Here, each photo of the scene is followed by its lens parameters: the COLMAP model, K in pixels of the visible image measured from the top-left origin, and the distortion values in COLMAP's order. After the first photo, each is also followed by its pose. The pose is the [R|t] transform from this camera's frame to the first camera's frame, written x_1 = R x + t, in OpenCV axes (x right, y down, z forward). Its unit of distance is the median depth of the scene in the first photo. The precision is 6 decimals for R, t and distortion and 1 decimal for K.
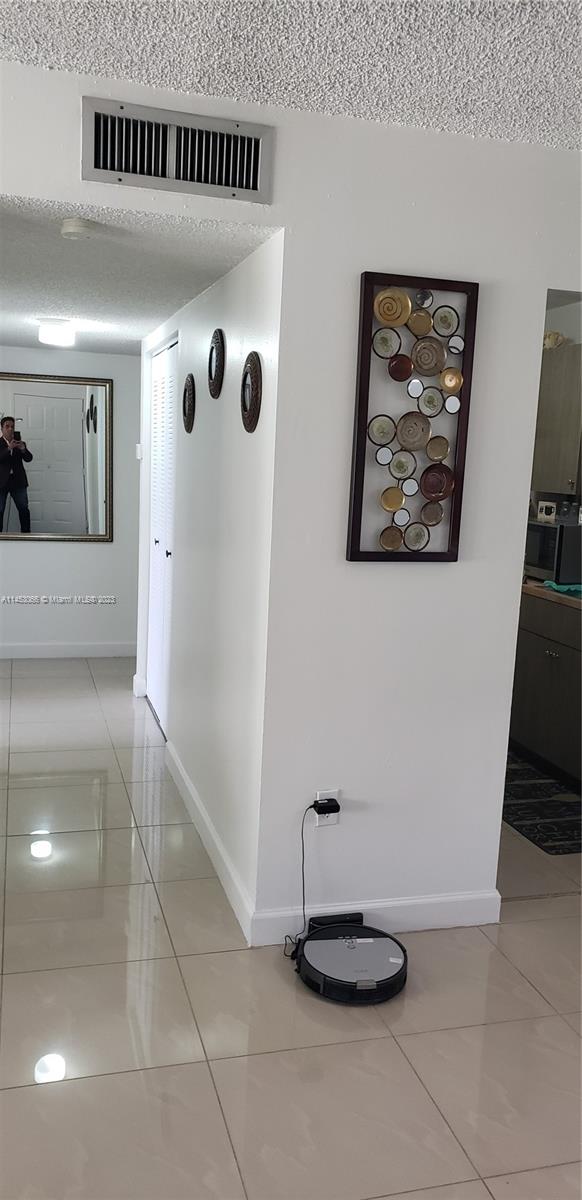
lens RADIAL K [[889.4, 0, 291.0], [0, 889.4, 600.0], [0, 0, 1]] dist [0.027635, -0.101953]
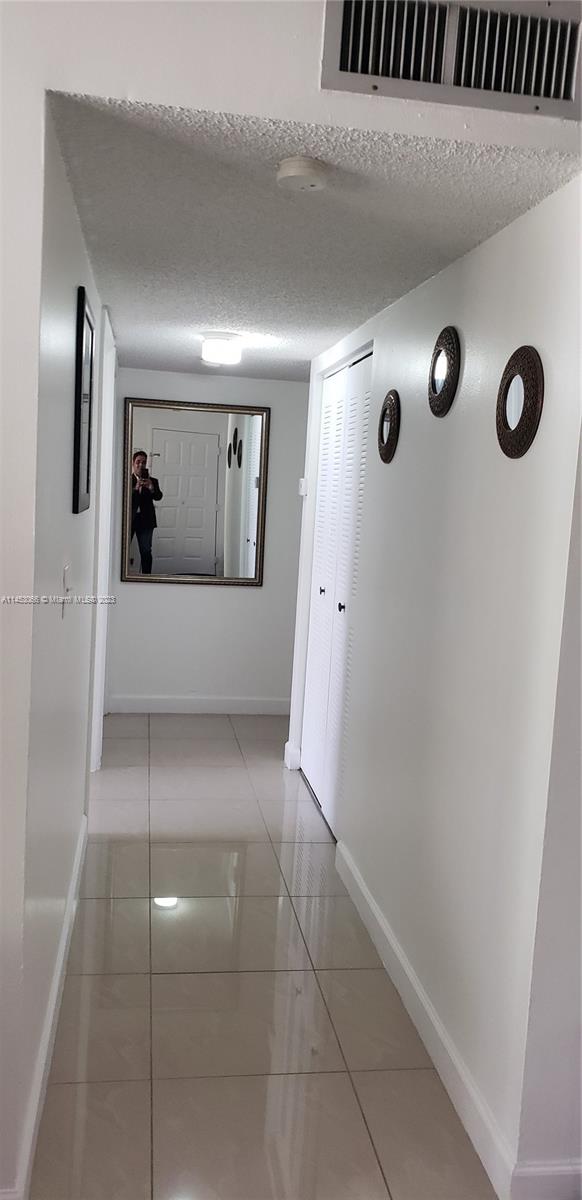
lens RADIAL K [[878.5, 0, 266.3], [0, 878.5, 593.7], [0, 0, 1]] dist [0.005112, -0.047457]
pose [[0.987493, 0.031996, -0.154382, -0.085544], [-0.039444, 0.998189, -0.045422, -0.026105], [0.152649, 0.050944, 0.986967, 0.184510]]
